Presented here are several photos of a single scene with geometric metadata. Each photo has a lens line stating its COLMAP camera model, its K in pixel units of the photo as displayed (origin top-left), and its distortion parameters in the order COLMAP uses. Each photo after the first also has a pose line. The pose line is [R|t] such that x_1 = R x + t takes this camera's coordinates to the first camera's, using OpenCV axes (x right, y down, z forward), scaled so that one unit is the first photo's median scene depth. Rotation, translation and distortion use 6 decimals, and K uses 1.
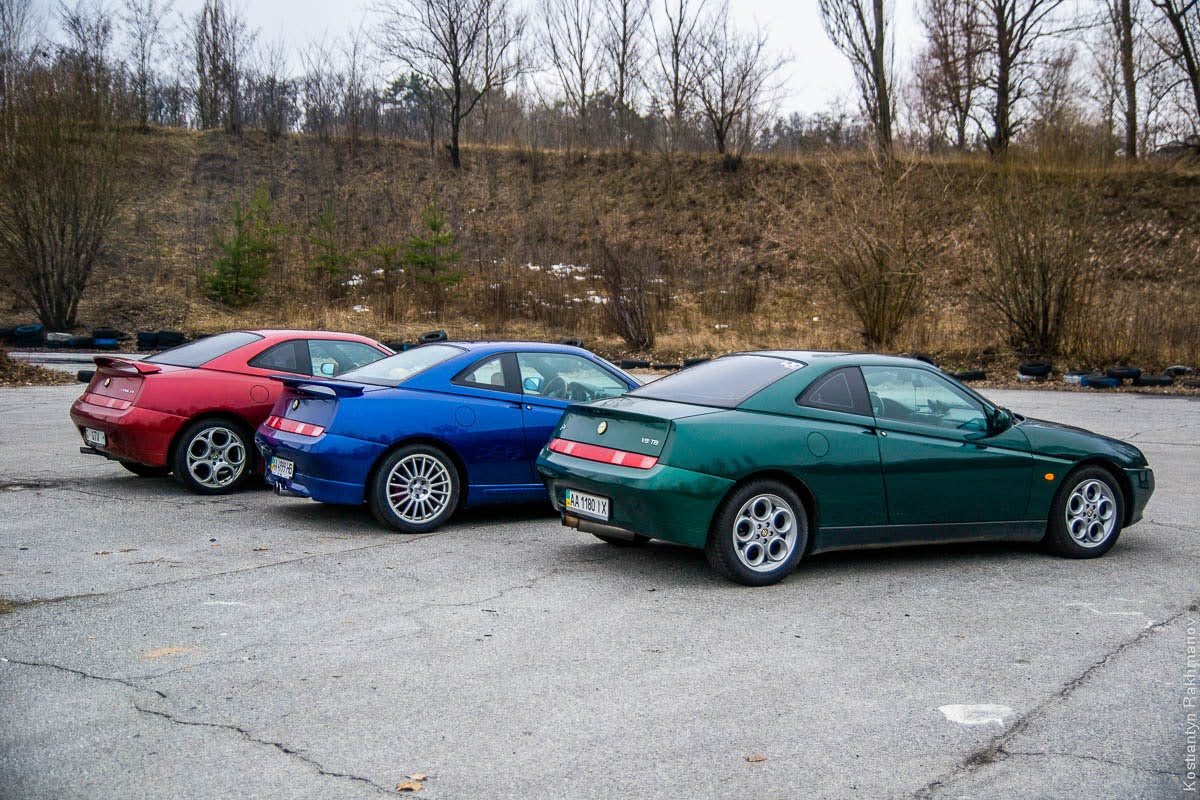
lens RADIAL K [[1493.9, 0, 593.7], [0, 1493.9, 402.6], [0, 0, 1]] dist [0.057293, 0.000000]
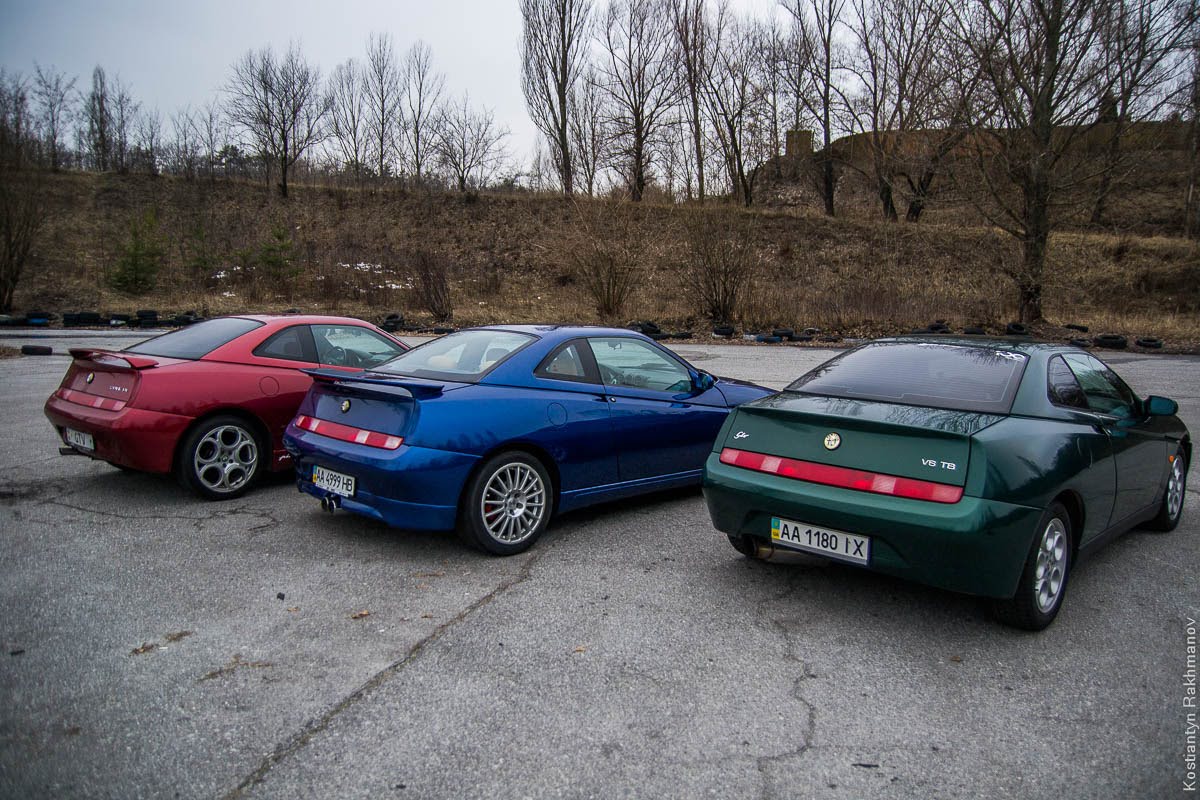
lens RADIAL K [[882.1, 0, 604.6], [0, 882.1, 398.7], [0, 0, 1]] dist [-0.121947, 0.097720]
pose [[0.960863, -0.036130, 0.274660, -0.075537], [0.020048, 0.997928, 0.061136, -0.011611], [-0.276299, -0.053236, 0.959596, 0.190218]]
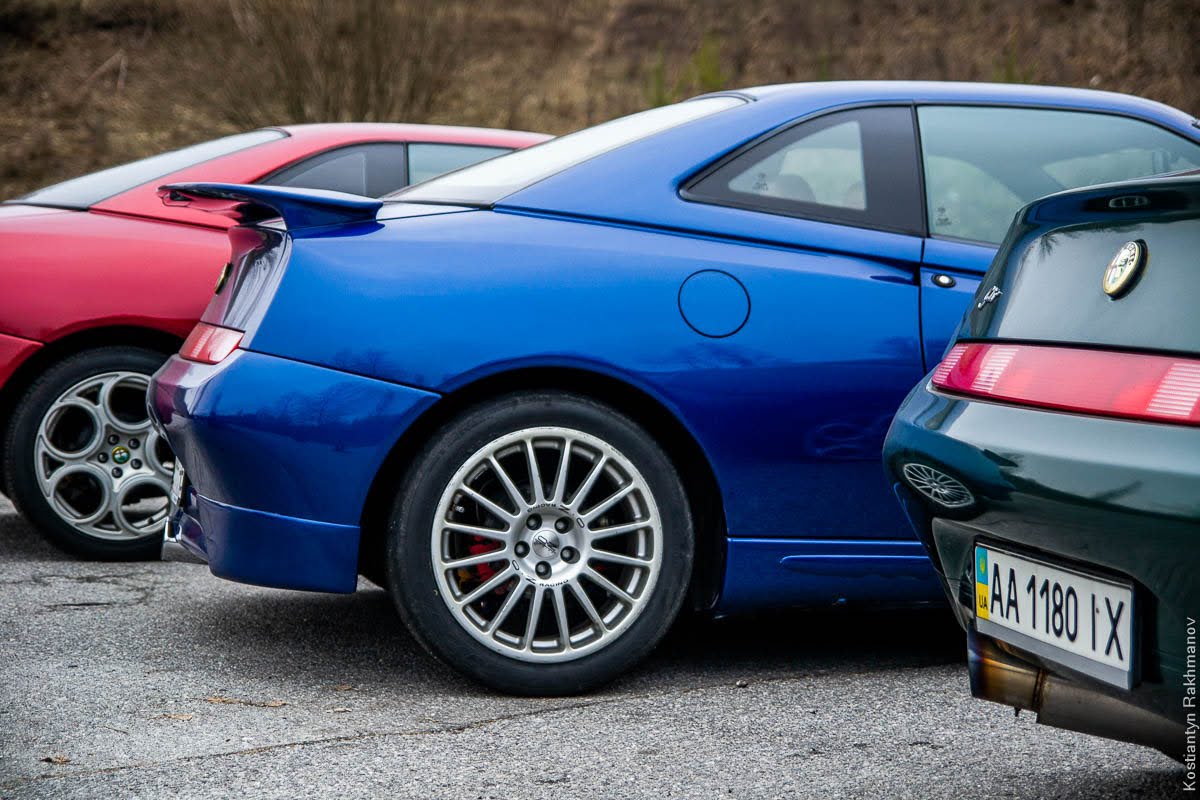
lens RADIAL K [[2468.5, 0, 603.4], [0, 2468.5, 399.7], [0, 0, 1]] dist [0.226109, 0.000000]
pose [[0.959195, 0.006134, -0.282678, 0.011785], [-0.011774, 0.999764, -0.018257, 0.014140], [0.282499, 0.020841, 0.959041, 0.199346]]
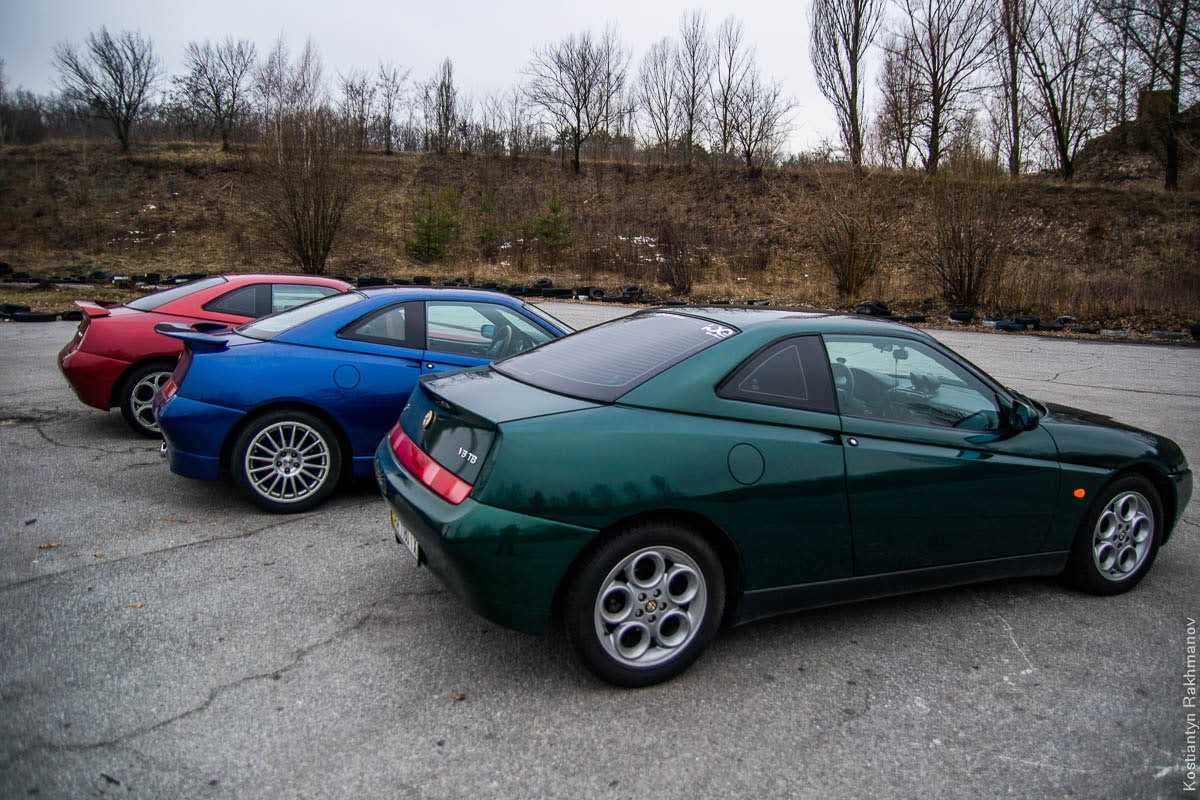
lens RADIAL K [[882.1, 0, 598.9], [0, 882.1, 394.5], [0, 0, 1]] dist [-0.121947, 0.097720]
pose [[0.995950, 0.026915, -0.085786, 0.037222], [-0.019880, 0.996448, 0.081833, -0.009118], [0.087684, -0.079796, 0.992947, 0.197607]]
